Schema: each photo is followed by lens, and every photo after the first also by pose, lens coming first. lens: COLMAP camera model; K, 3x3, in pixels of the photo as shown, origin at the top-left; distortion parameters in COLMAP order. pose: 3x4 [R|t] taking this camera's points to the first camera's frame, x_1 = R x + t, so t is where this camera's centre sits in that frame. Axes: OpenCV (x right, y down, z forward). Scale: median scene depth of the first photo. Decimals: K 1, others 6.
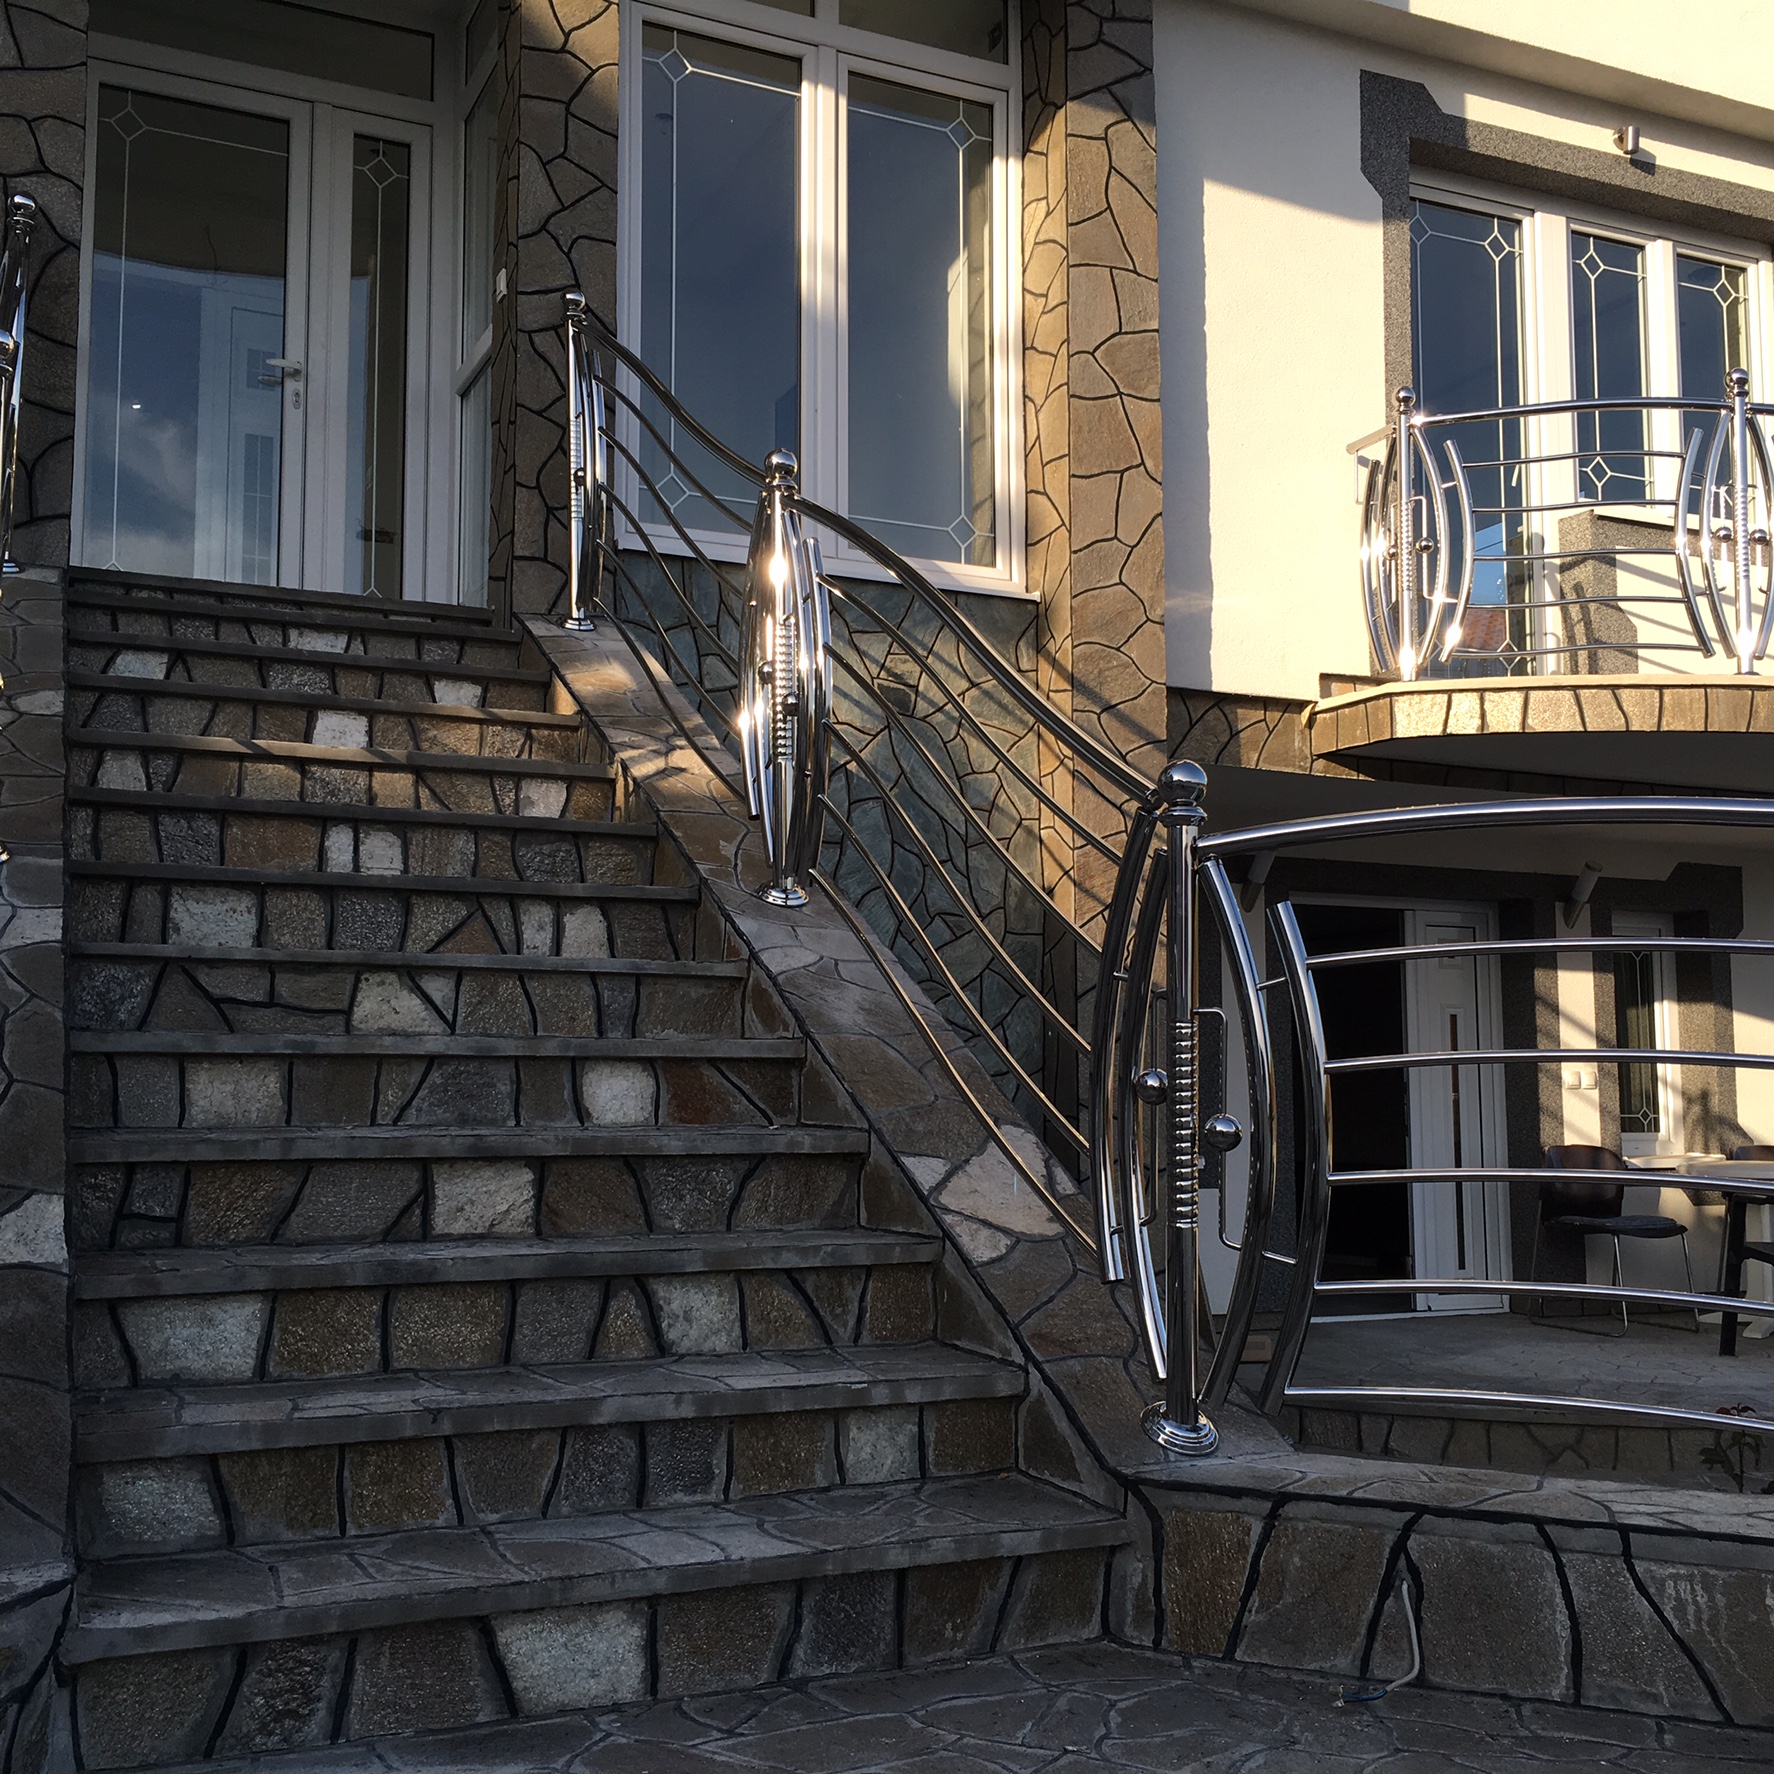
lens RADIAL K [[2012.3, 0, 886.0], [0, 2012.3, 891.4], [0, 0, 1]] dist [0.048014, 0.000000]
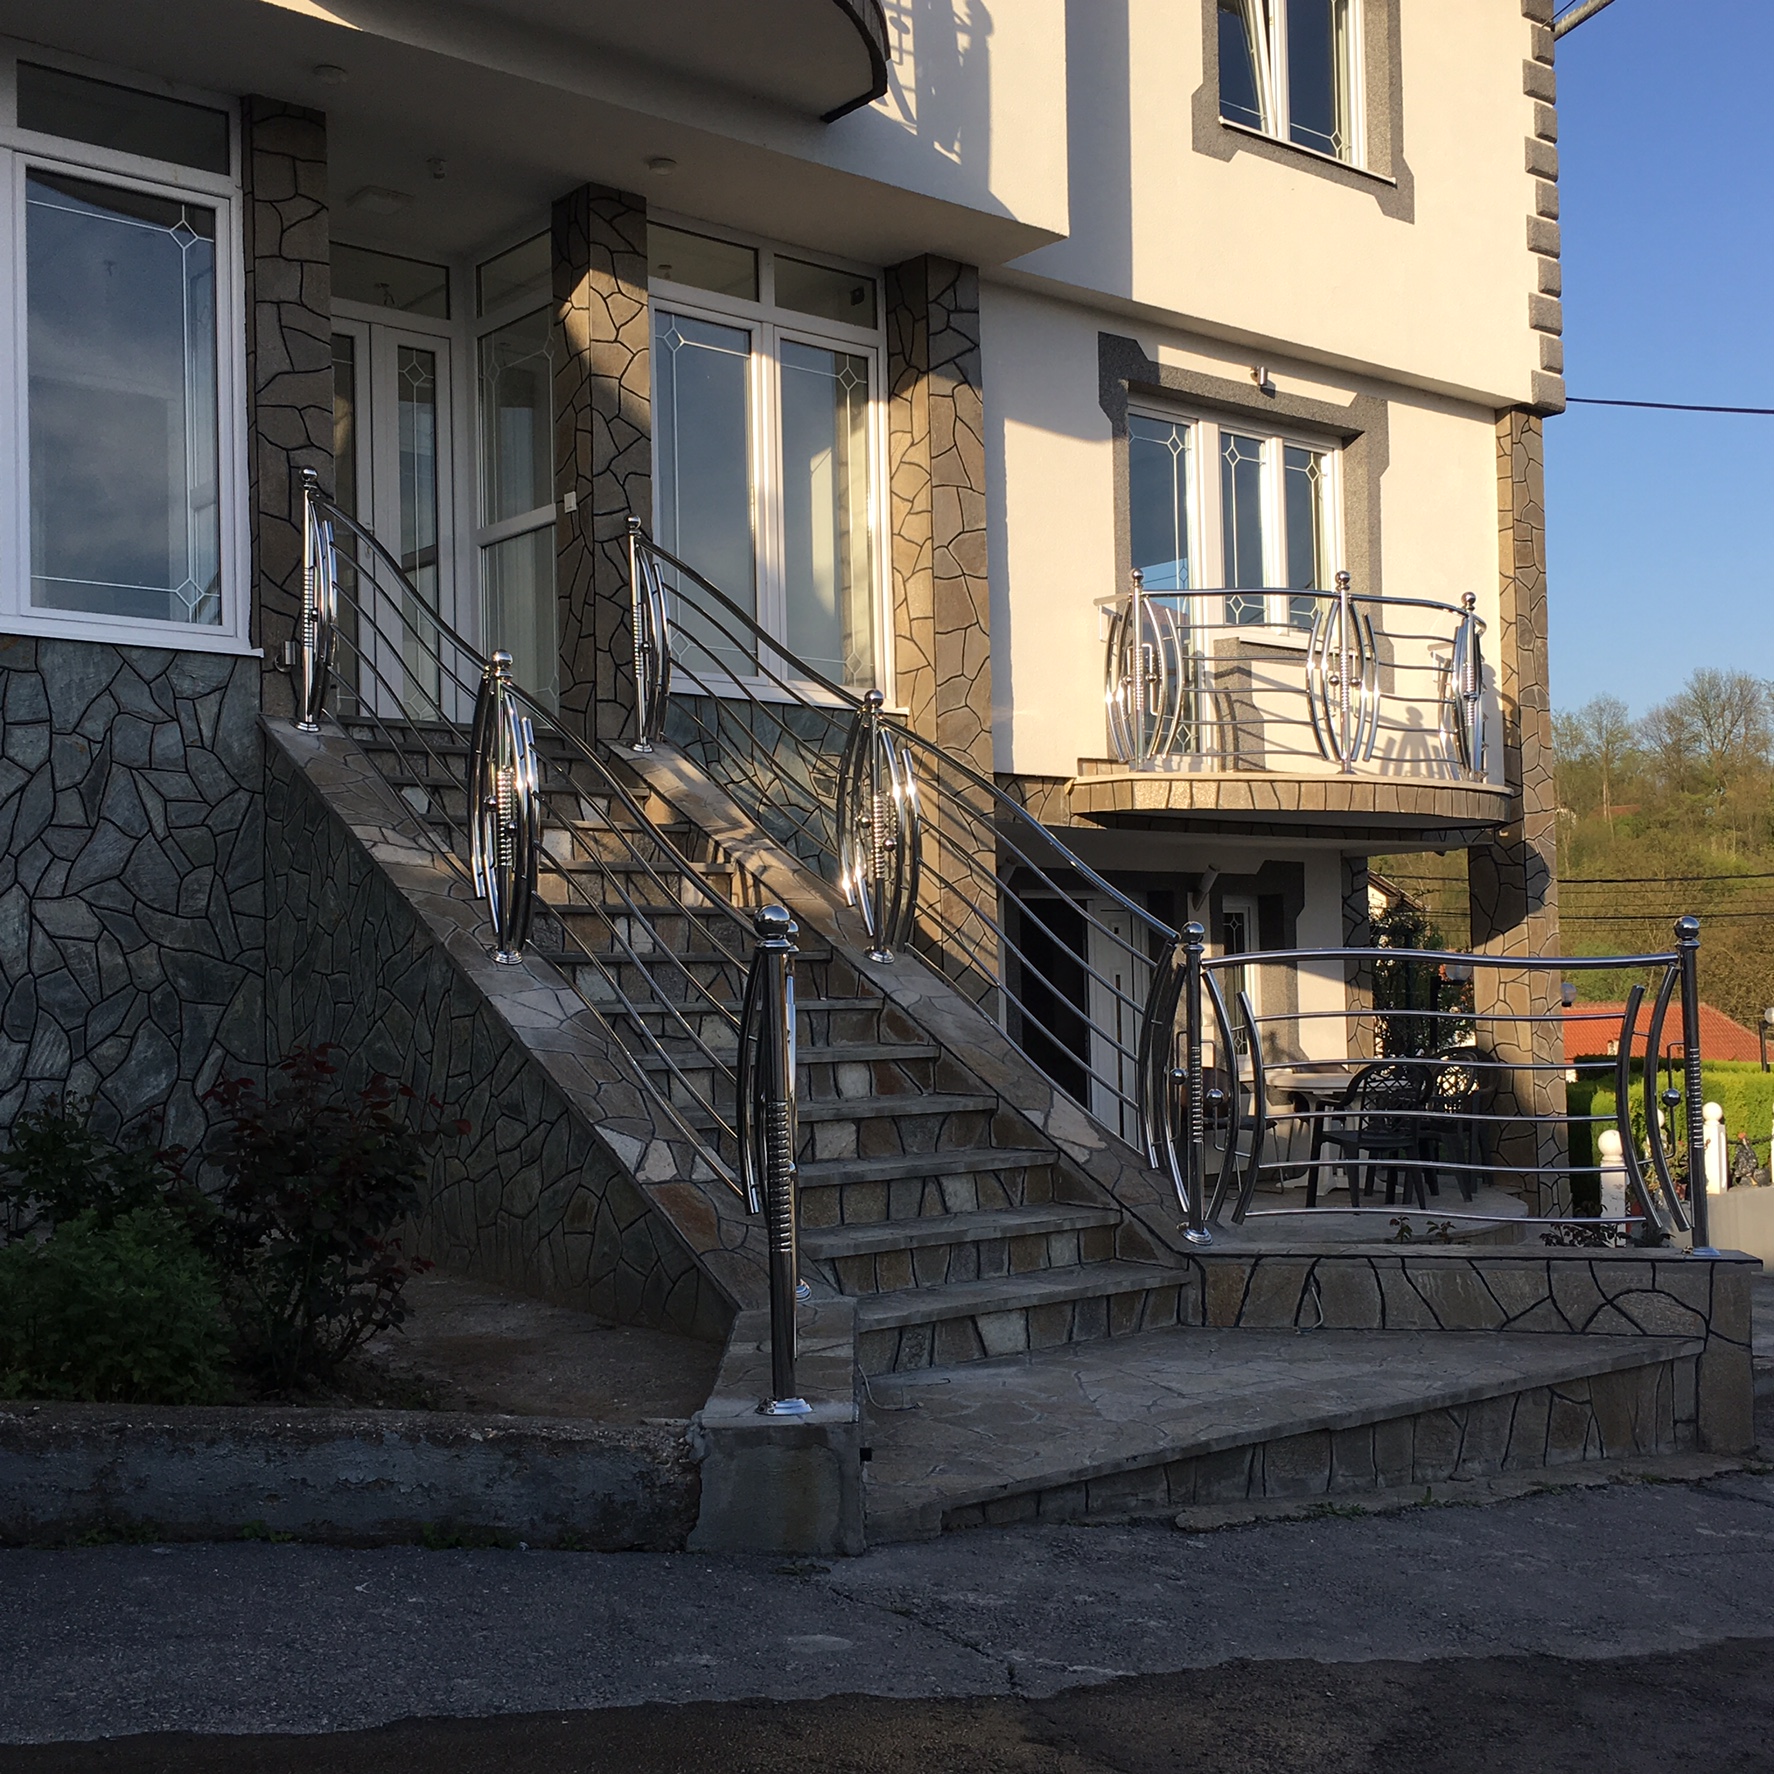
lens RADIAL K [[2189.7, 0, 886.2], [0, 2189.7, 890.1], [0, 0, 1]] dist [0.057635, 0.000000]
pose [[0.963723, -0.008007, 0.266783, -0.398902], [-0.006710, 0.998507, 0.054205, -0.113592], [-0.266819, -0.054029, 0.962231, -0.577350]]
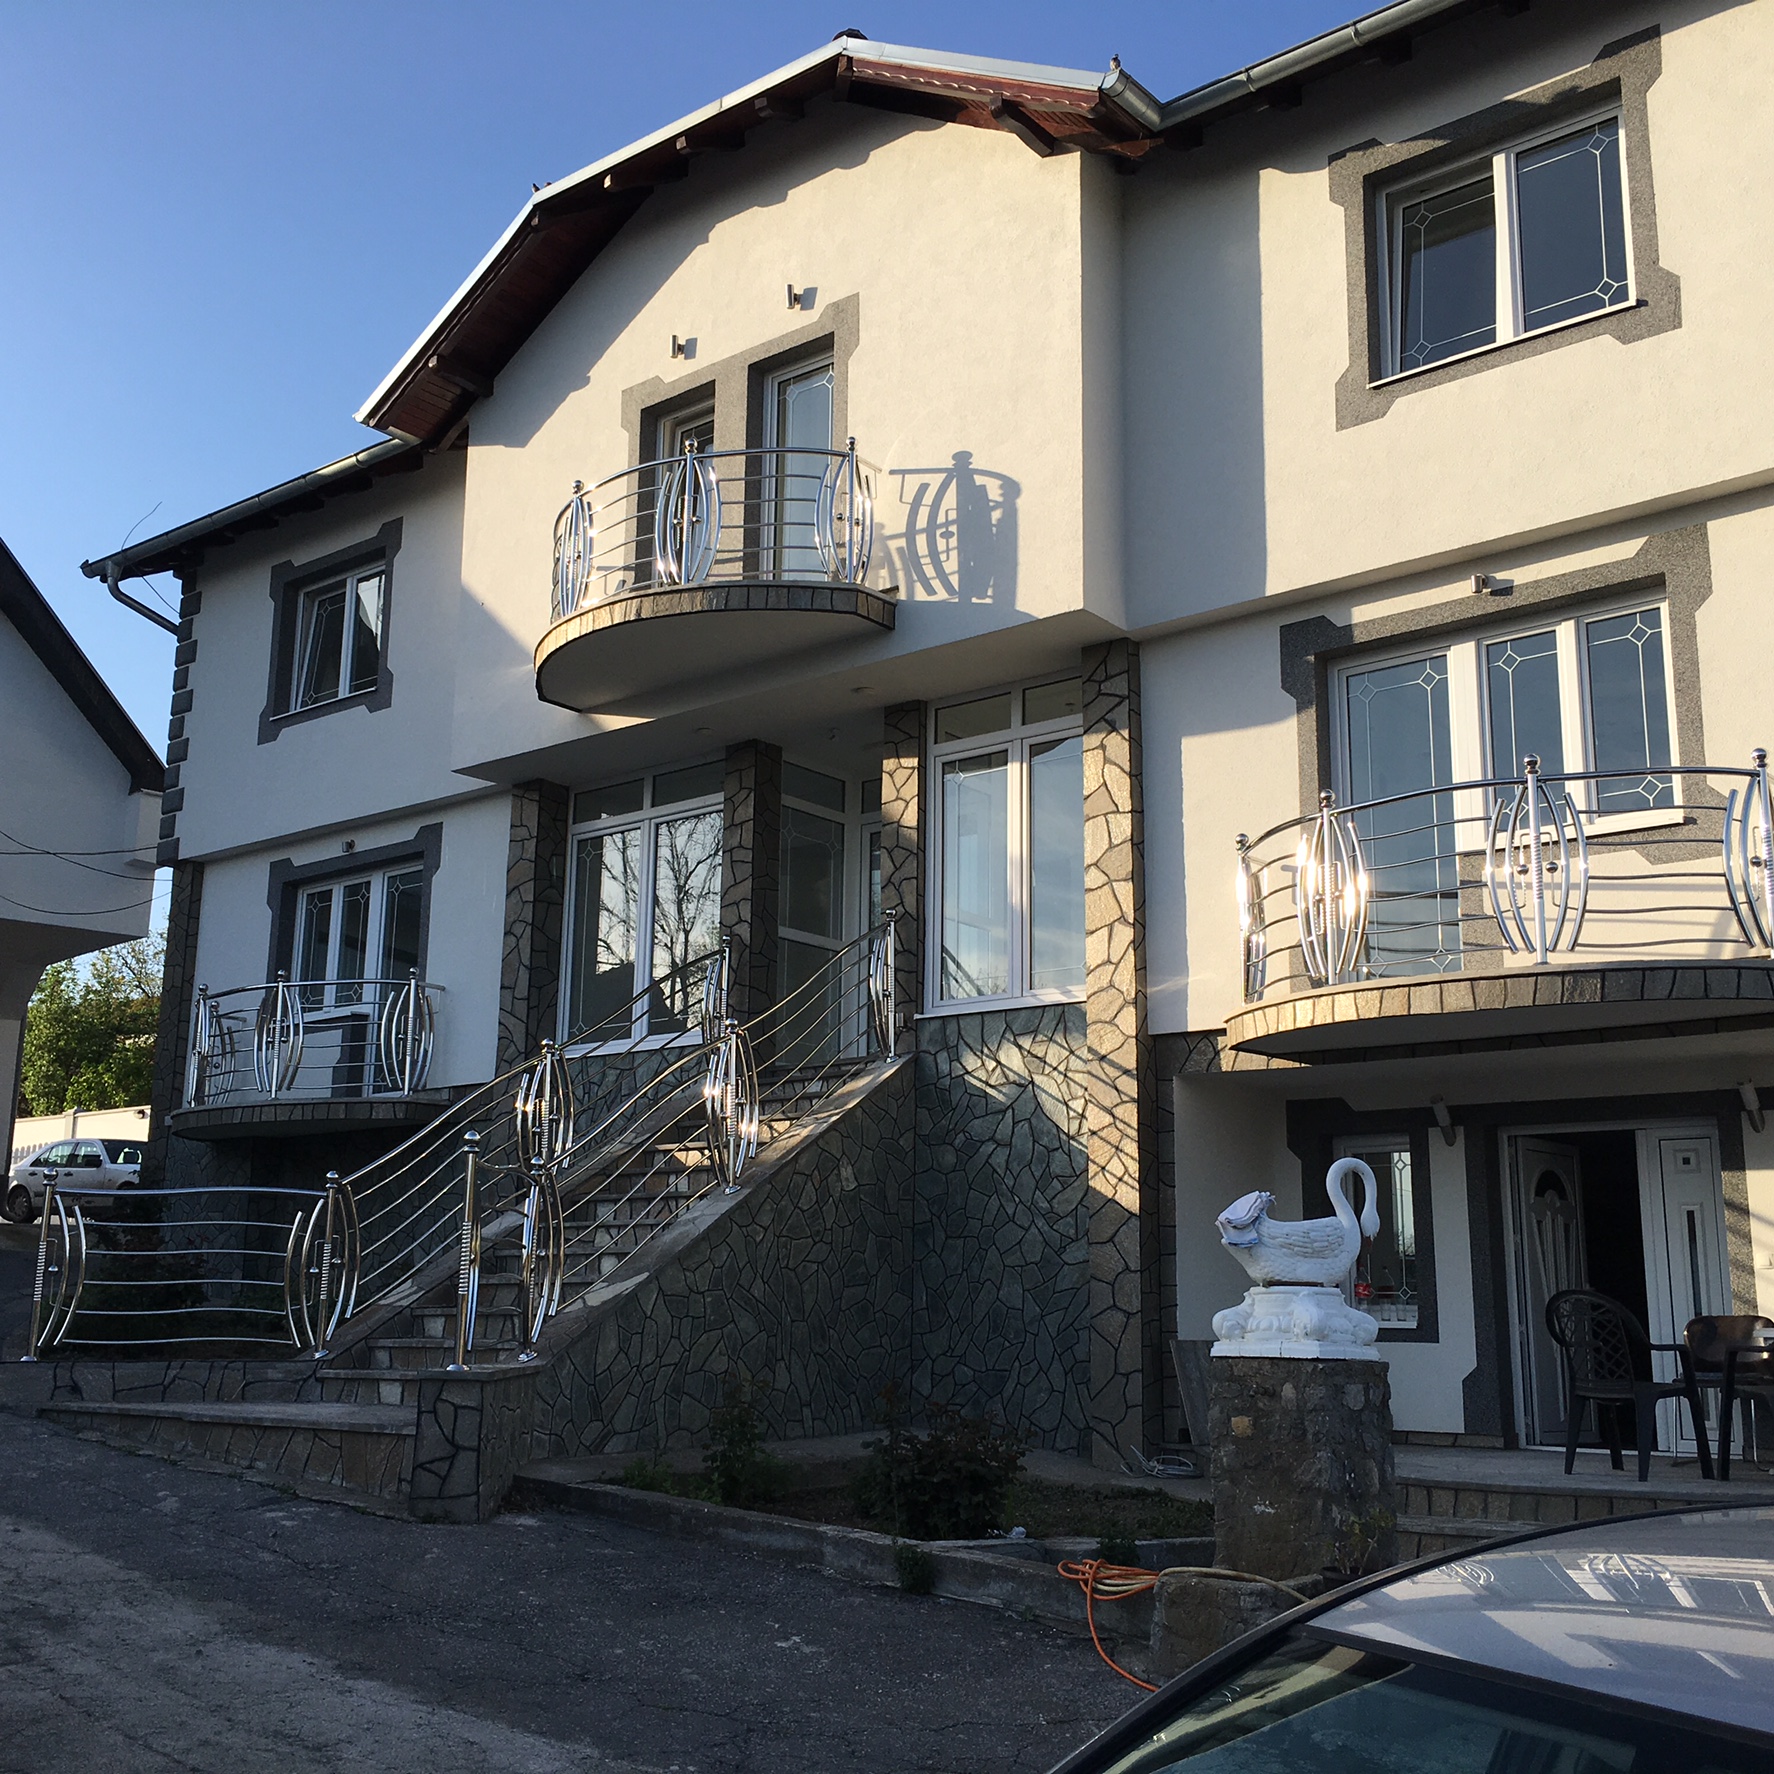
lens RADIAL K [[2012.3, 0, 887.1], [0, 2012.3, 886.6], [0, 0, 1]] dist [0.048014, 0.000000]
pose [[0.440077, -0.192794, -0.877019, 1.777899], [0.080116, 0.981214, -0.175498, 0.067384], [0.894379, 0.006969, 0.447256, 0.005445]]
